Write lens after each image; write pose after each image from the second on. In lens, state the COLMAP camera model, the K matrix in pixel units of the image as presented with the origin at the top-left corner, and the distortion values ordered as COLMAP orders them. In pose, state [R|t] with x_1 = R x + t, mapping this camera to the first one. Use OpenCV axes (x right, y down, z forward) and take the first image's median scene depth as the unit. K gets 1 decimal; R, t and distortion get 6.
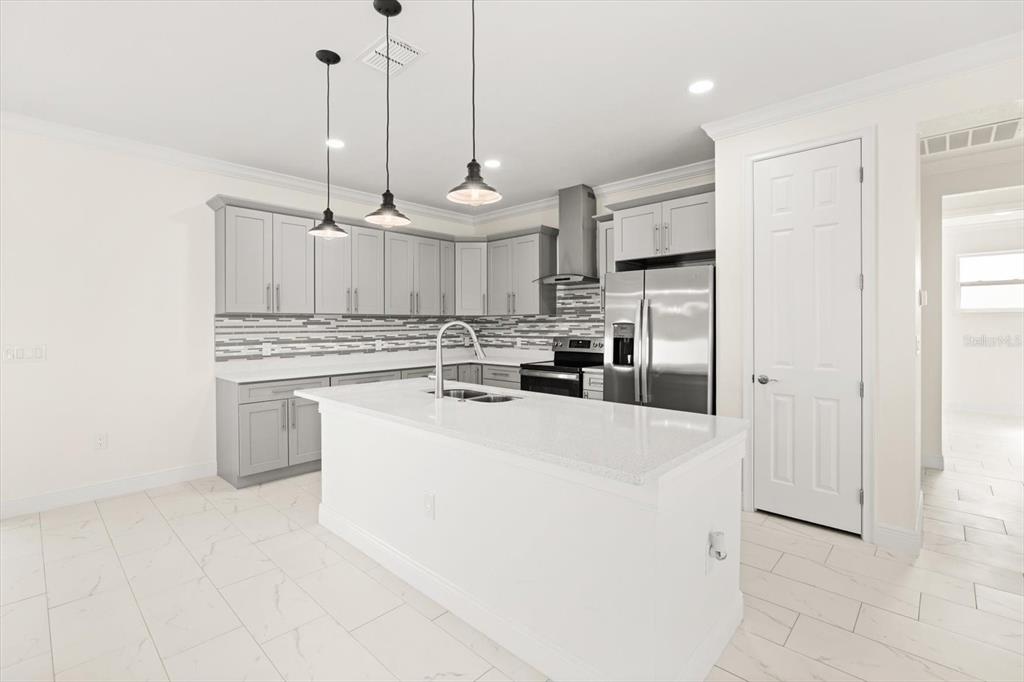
lens RADIAL K [[453.2, 0, 514.8], [0, 453.2, 324.6], [0, 0, 1]] dist [-0.000089, -0.000032]
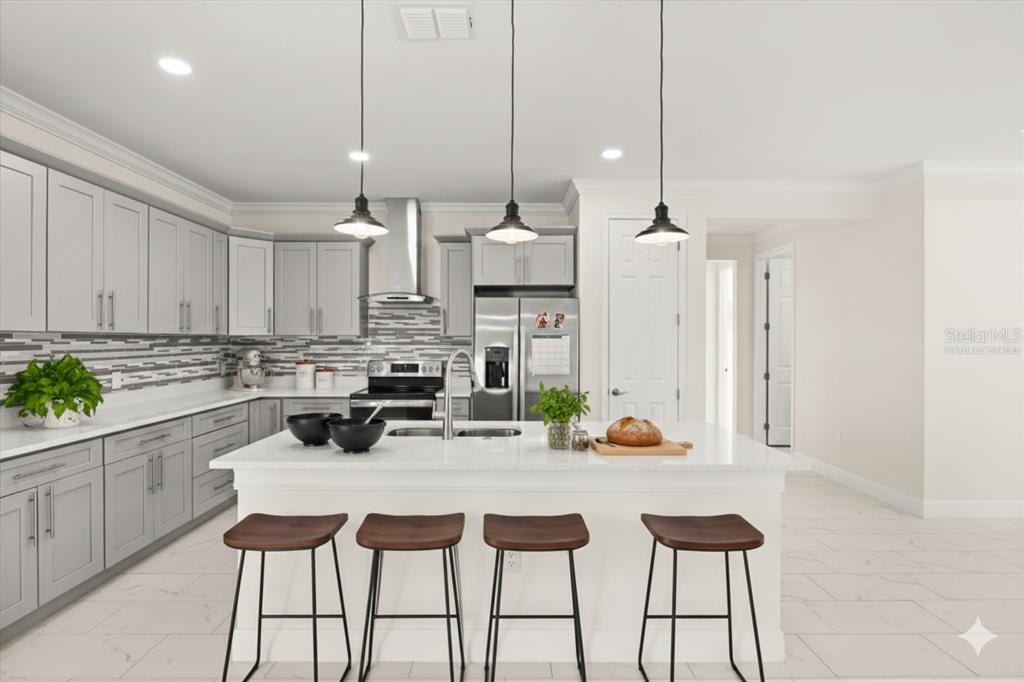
lens RADIAL K [[471.3, 0, 512.0], [0, 471.3, 341.0], [0, 0, 1]] dist [-0.001046, -0.000213]
pose [[0.736937, 0.005025, 0.675943, -0.335530], [-0.003751, 0.999987, -0.003344, -0.009873], [-0.675951, -0.000071, 0.736947, 0.133342]]
